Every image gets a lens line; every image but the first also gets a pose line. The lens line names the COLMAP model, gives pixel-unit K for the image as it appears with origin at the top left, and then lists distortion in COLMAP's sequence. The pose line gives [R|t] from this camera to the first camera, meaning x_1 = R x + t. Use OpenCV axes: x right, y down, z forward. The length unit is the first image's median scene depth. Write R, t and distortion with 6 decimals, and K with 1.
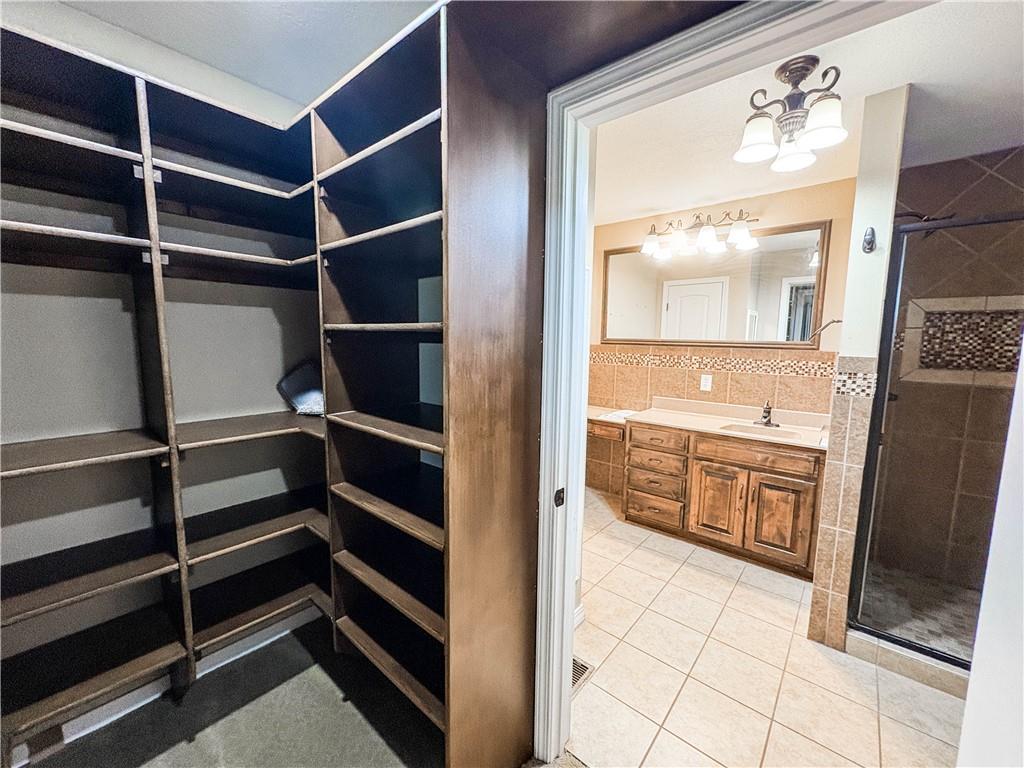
lens RADIAL K [[408.6, 0, 511.7], [0, 408.6, 385.8], [0, 0, 1]] dist [-0.003057, 0.000308]
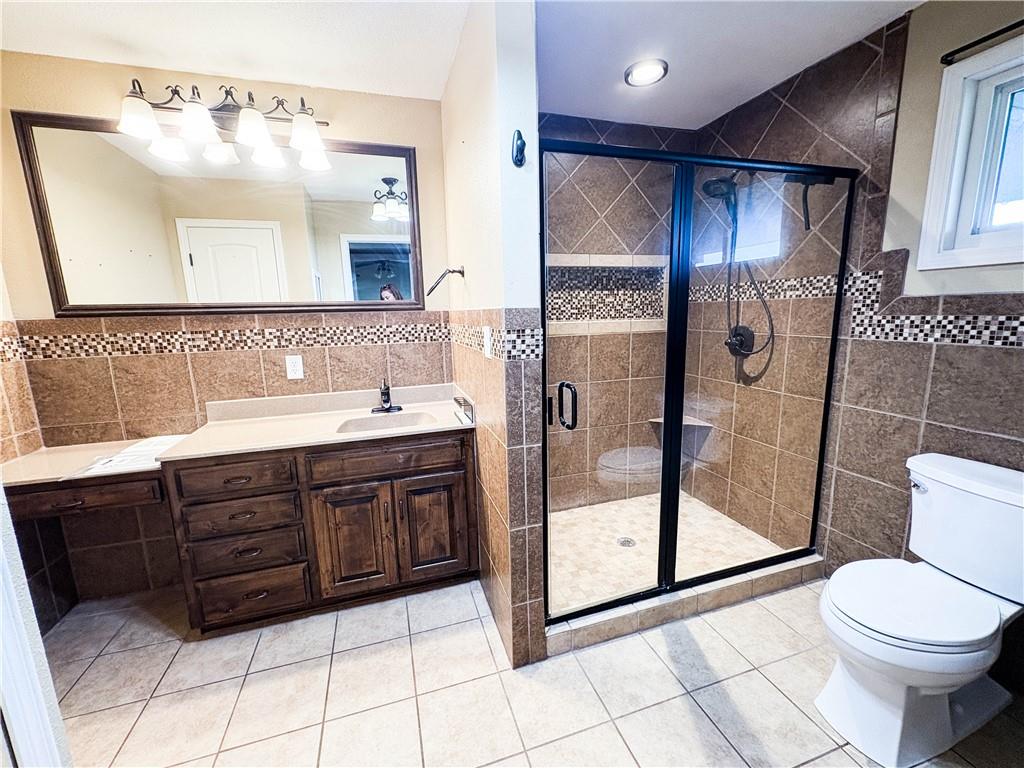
lens RADIAL K [[408.6, 0, 510.0], [0, 408.6, 381.0], [0, 0, 1]] dist [-0.003057, 0.000308]
pose [[0.519110, -0.174716, 0.836660, 0.108068], [0.132951, 0.983475, 0.122884, -0.023115], [-0.844304, 0.047444, 0.533760, 0.392723]]
